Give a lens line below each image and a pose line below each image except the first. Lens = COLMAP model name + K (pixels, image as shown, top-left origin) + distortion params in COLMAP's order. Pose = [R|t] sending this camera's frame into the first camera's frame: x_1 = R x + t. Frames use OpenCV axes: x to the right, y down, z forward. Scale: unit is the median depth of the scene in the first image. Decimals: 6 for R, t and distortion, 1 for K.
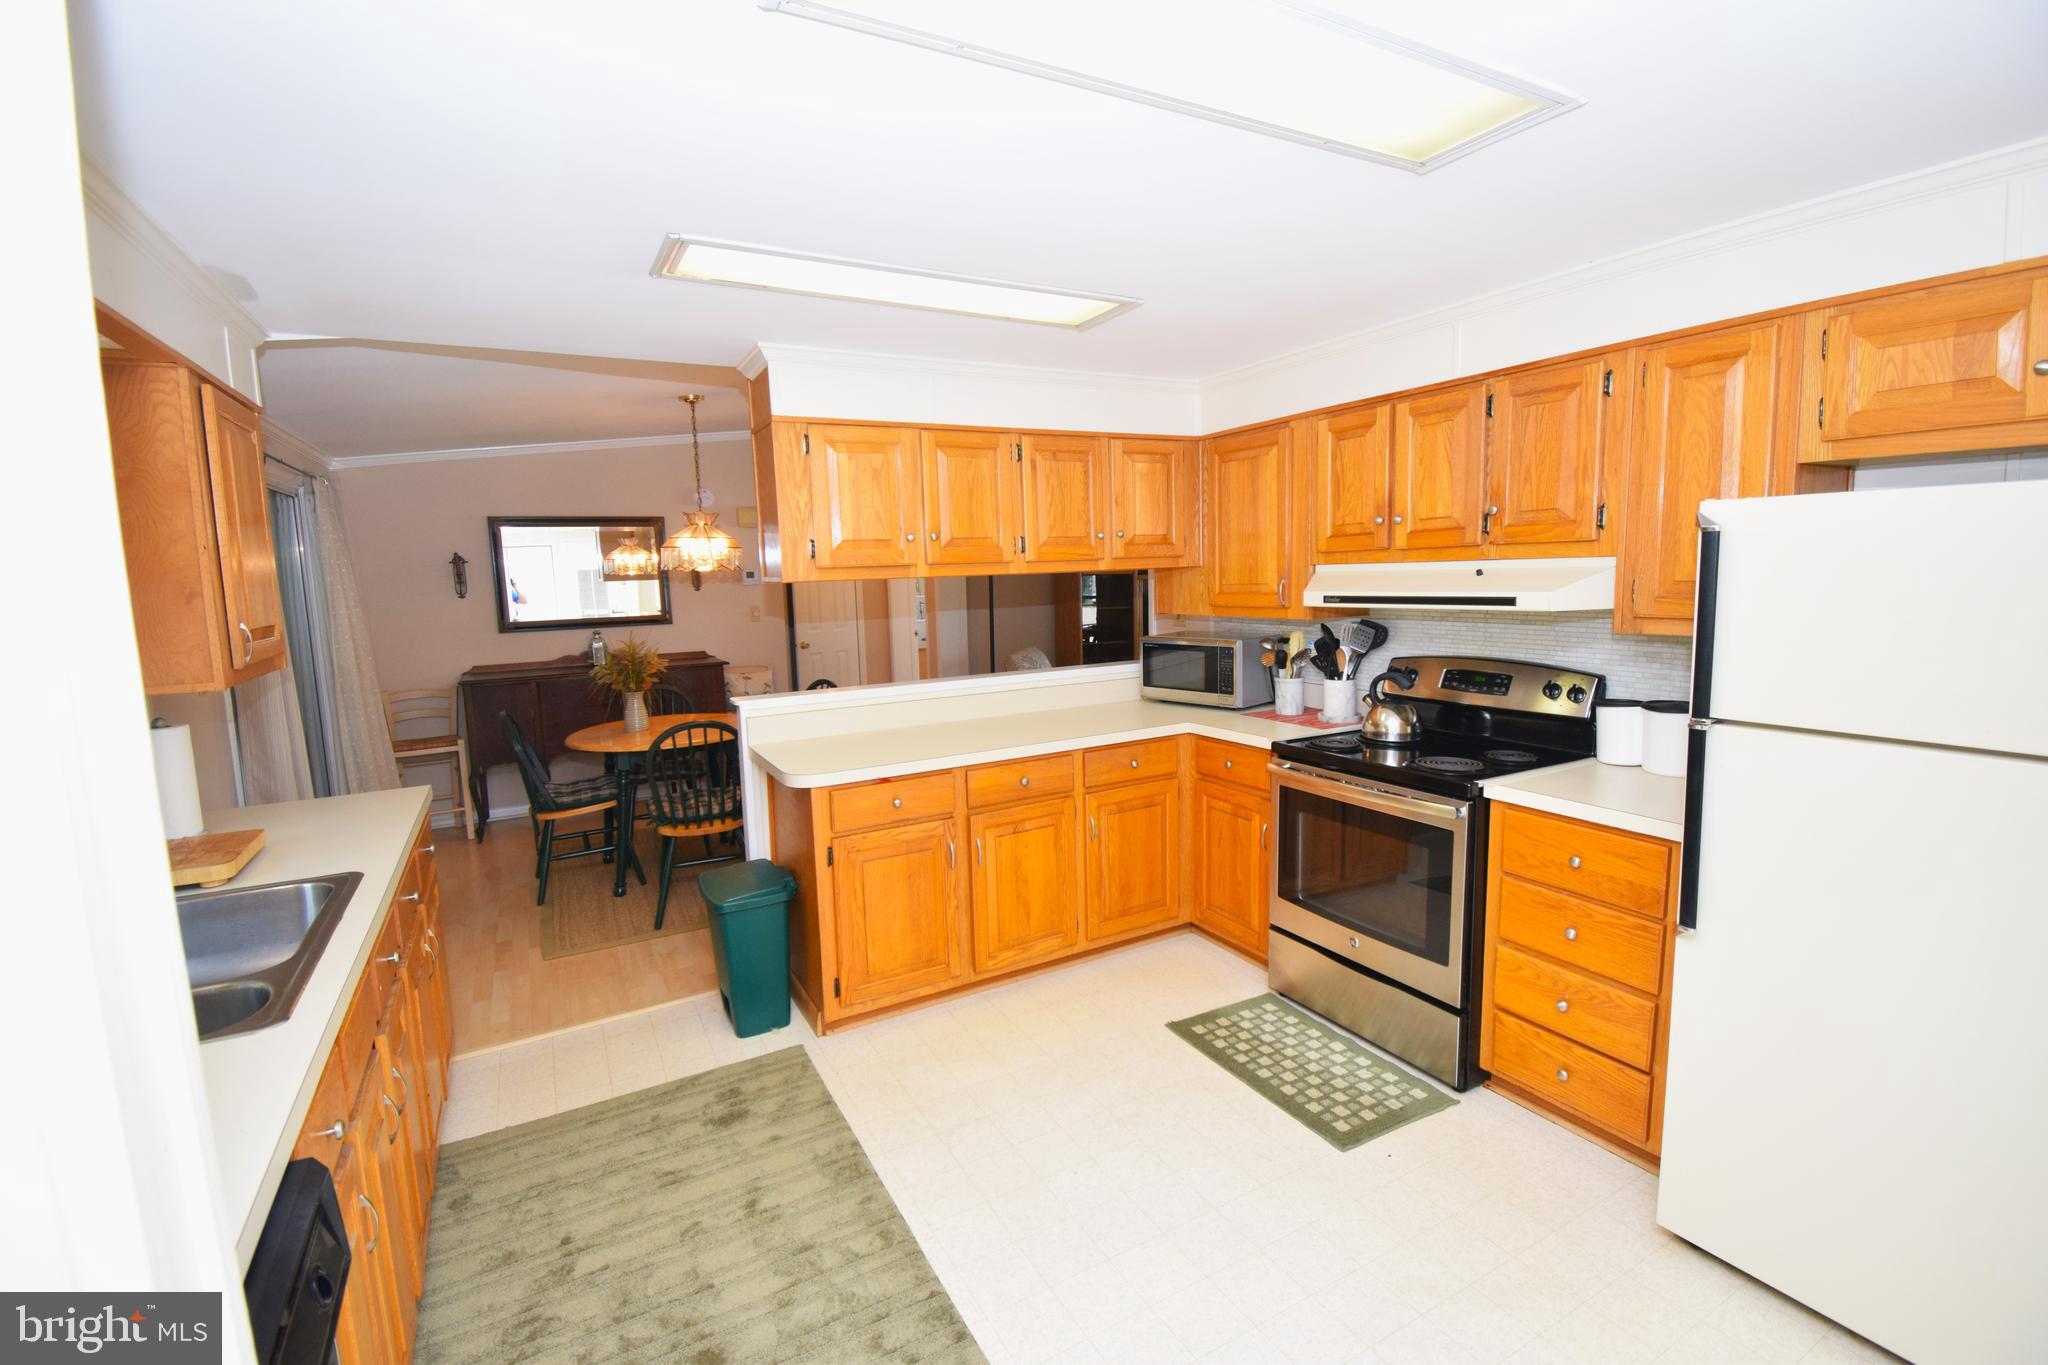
lens RADIAL K [[913.2, 0, 1033.5], [0, 913.2, 682.2], [0, 0, 1]] dist [-0.002612, -0.000717]
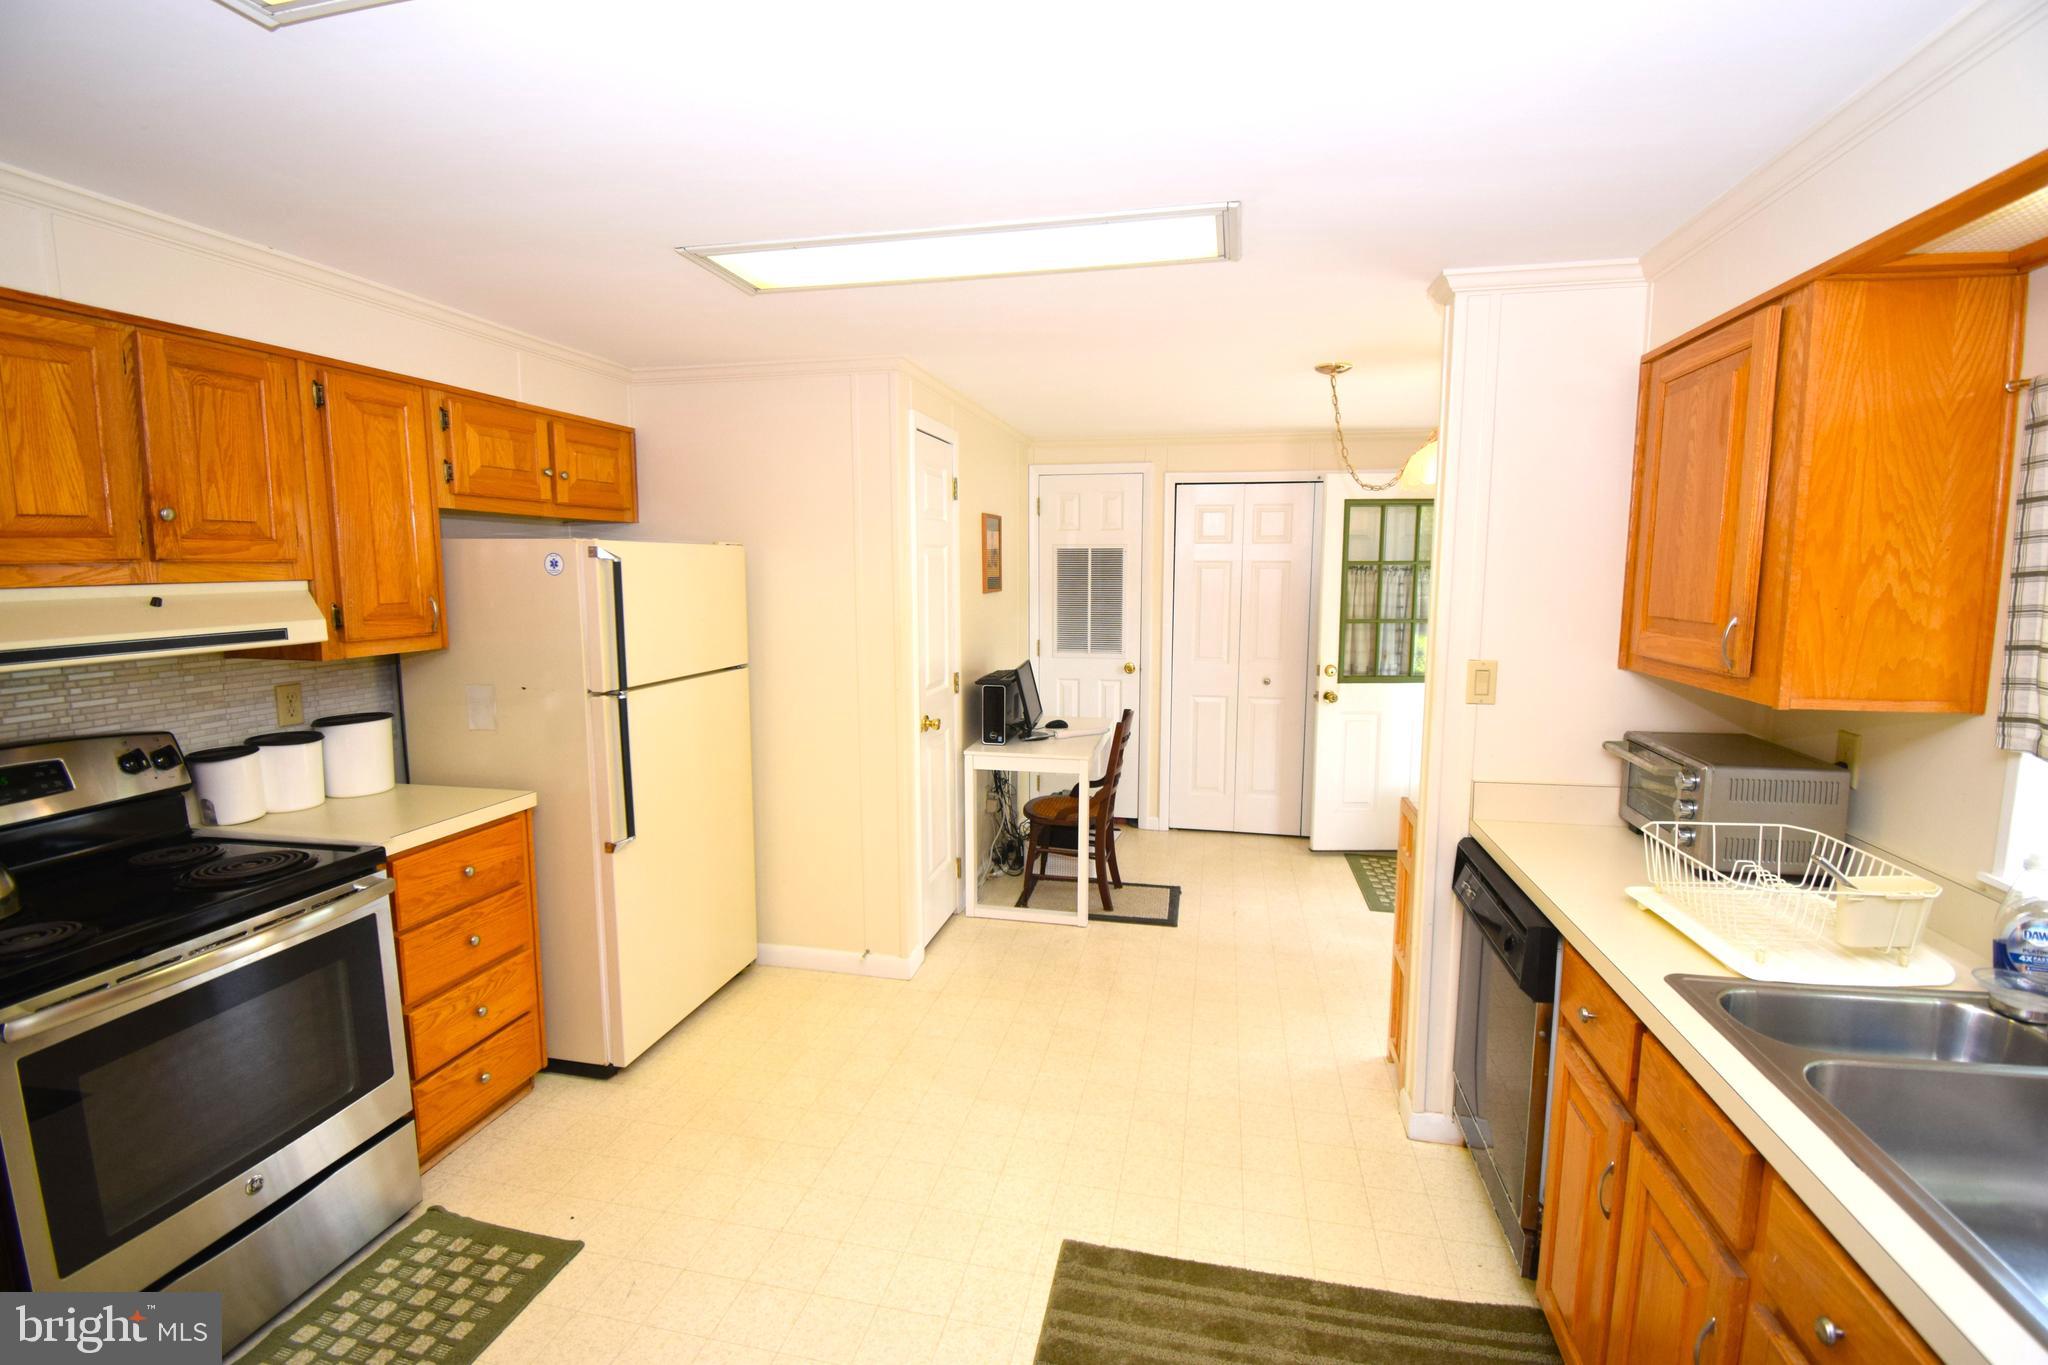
lens RADIAL K [[913.2, 0, 1033.5], [0, 913.2, 682.2], [0, 0, 1]] dist [-0.002612, -0.000717]
pose [[-0.739506, -0.056946, 0.670737, -0.549312], [0.107595, 0.973605, 0.201286, -0.148282], [-0.664495, 0.221021, -0.713860, 1.228193]]
